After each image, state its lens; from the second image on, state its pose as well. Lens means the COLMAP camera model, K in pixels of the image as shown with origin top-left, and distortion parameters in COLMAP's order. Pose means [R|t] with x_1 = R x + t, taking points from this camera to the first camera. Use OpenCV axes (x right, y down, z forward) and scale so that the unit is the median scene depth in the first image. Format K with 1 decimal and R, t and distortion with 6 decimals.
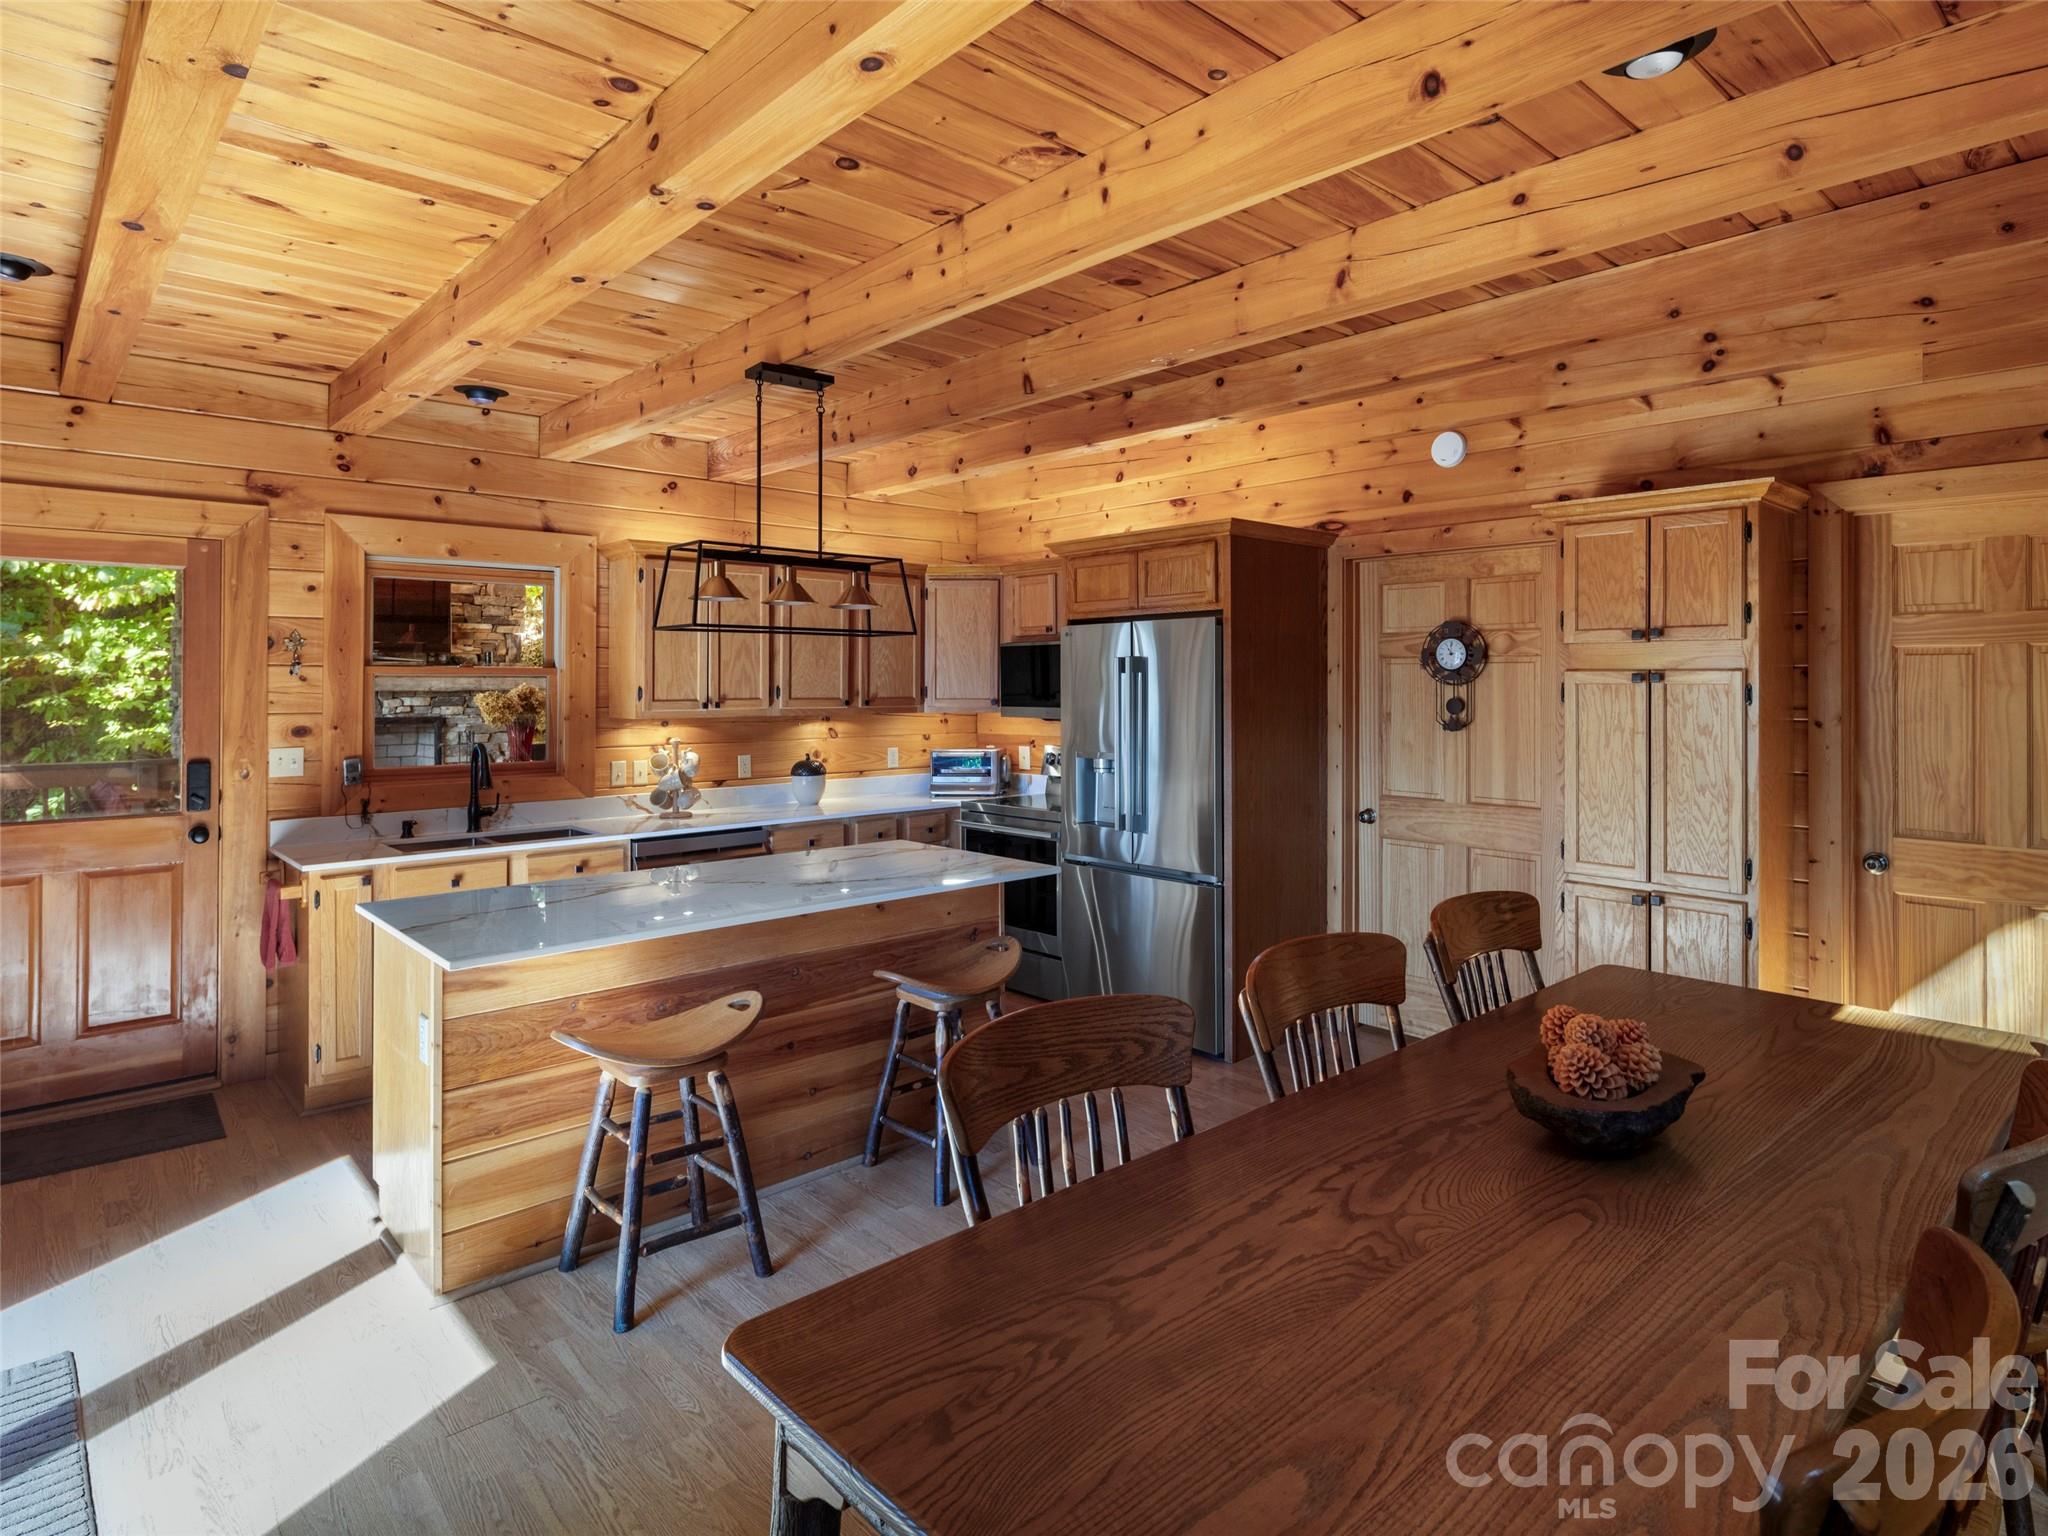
lens RADIAL K [[1136.1, 0, 1090.3], [0, 1136.1, 668.9], [0, 0, 1]] dist [-0.001724, -0.000179]
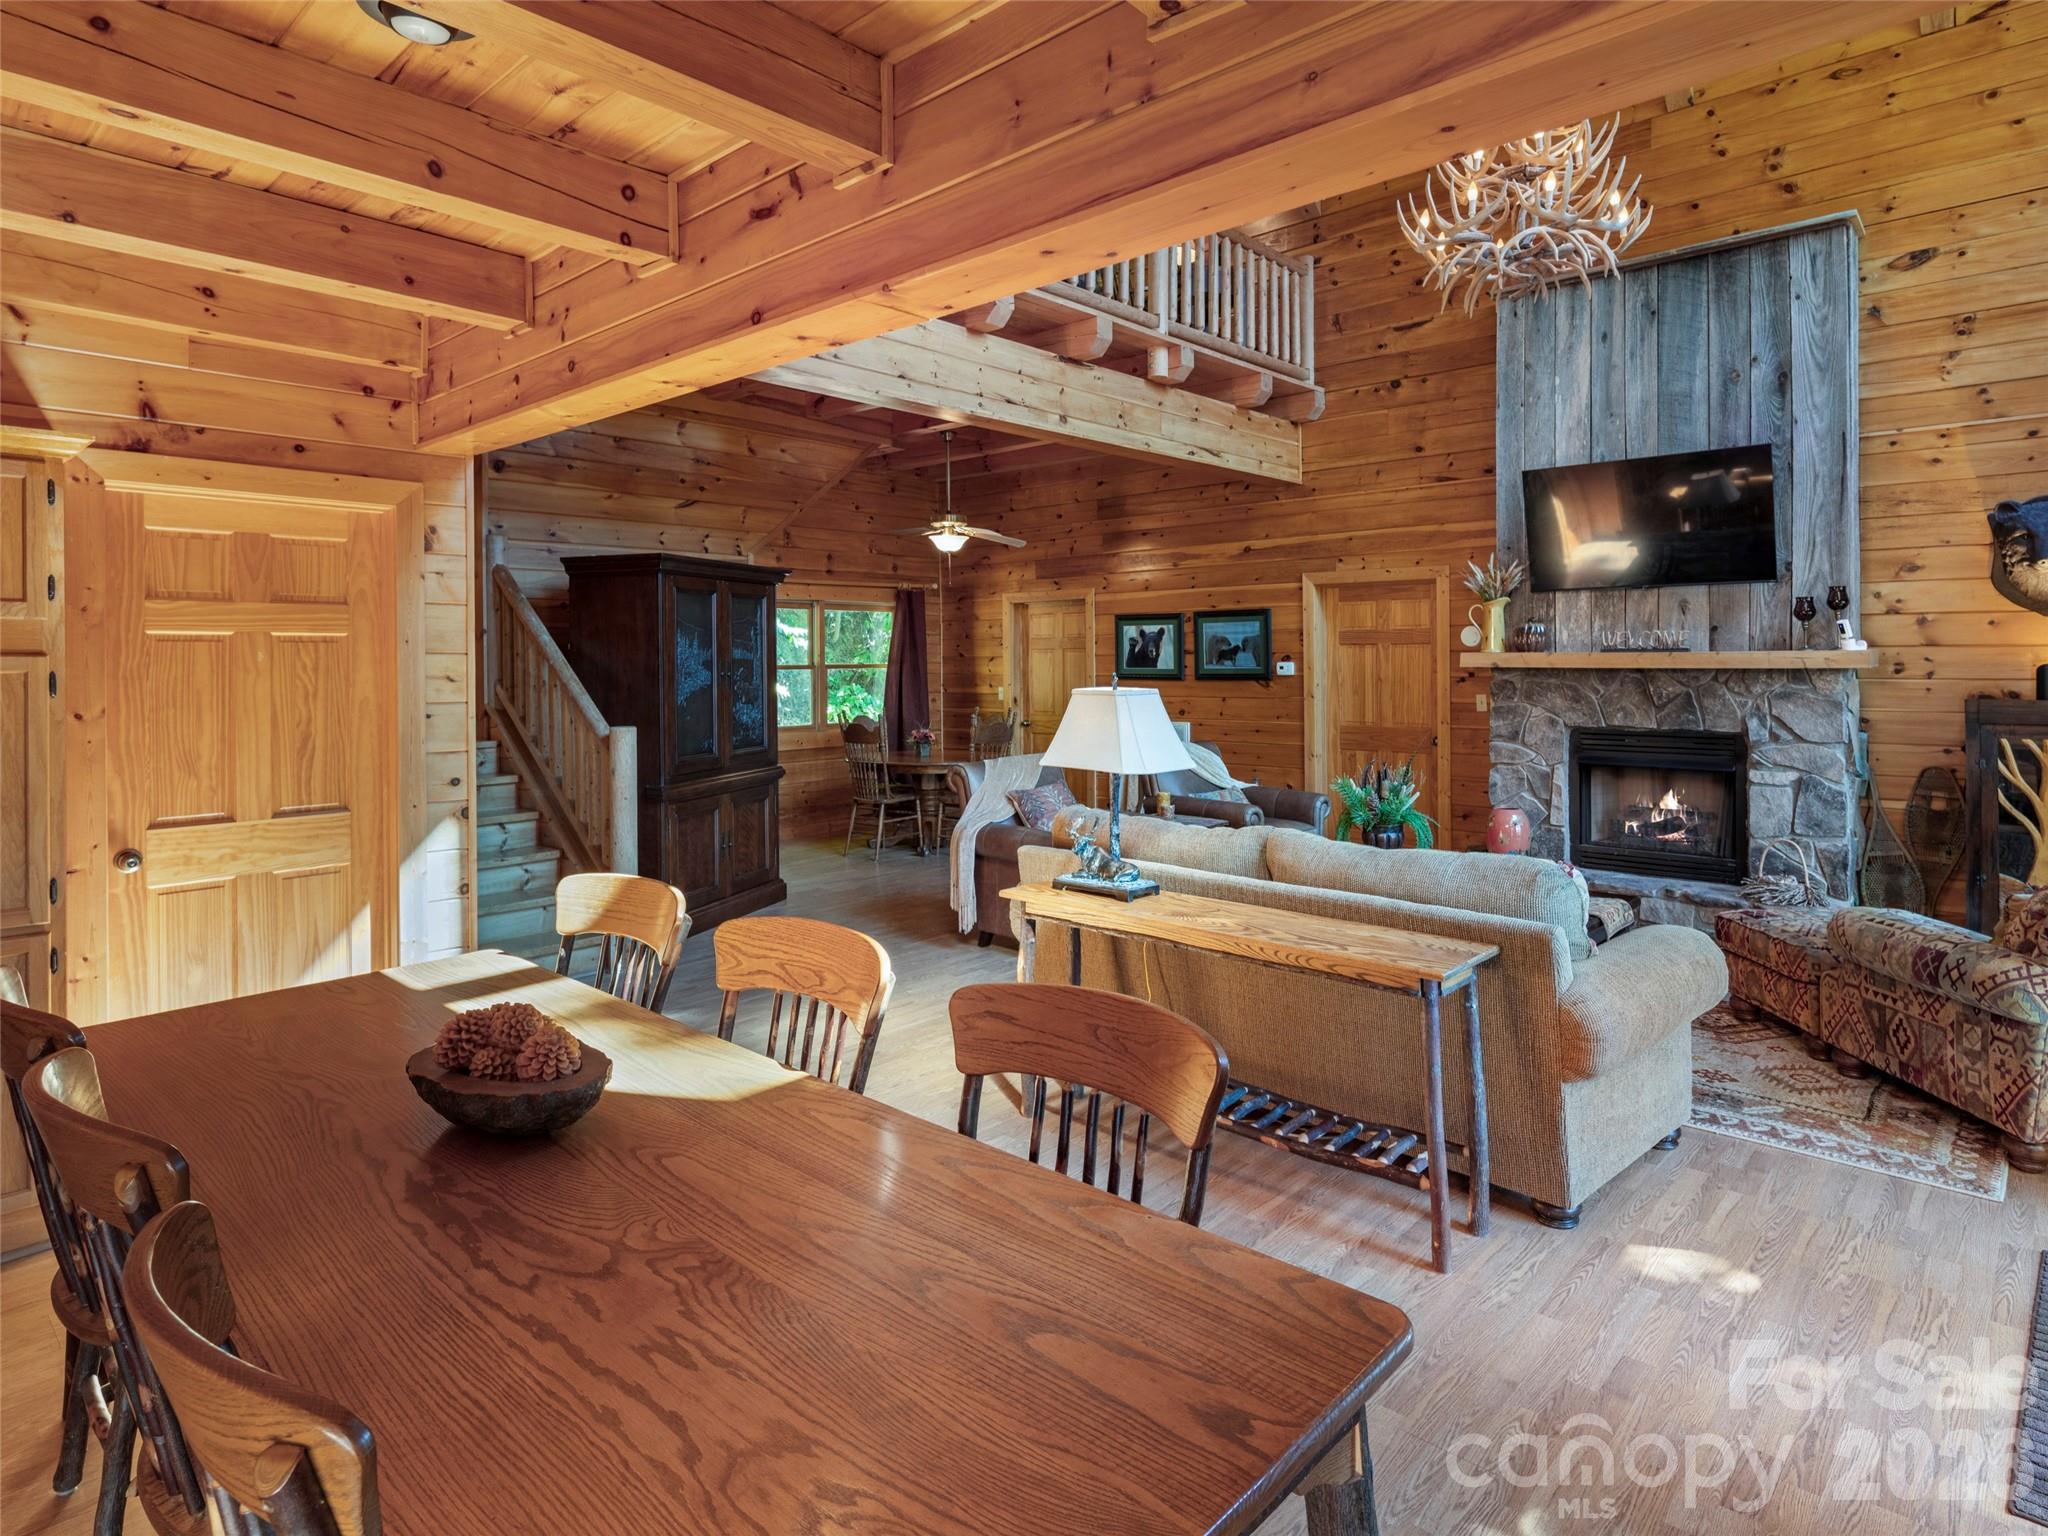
lens RADIAL K [[1136.1, 0, 1010.1], [0, 1136.1, 657.8], [0, 0, 1]] dist [-0.001724, -0.000179]
pose [[-0.058105, 0.002837, 0.998306, -0.653776], [0.000166, 0.999996, -0.002832, 0.009633], [-0.998310, 0.000001, -0.058105, 0.728153]]
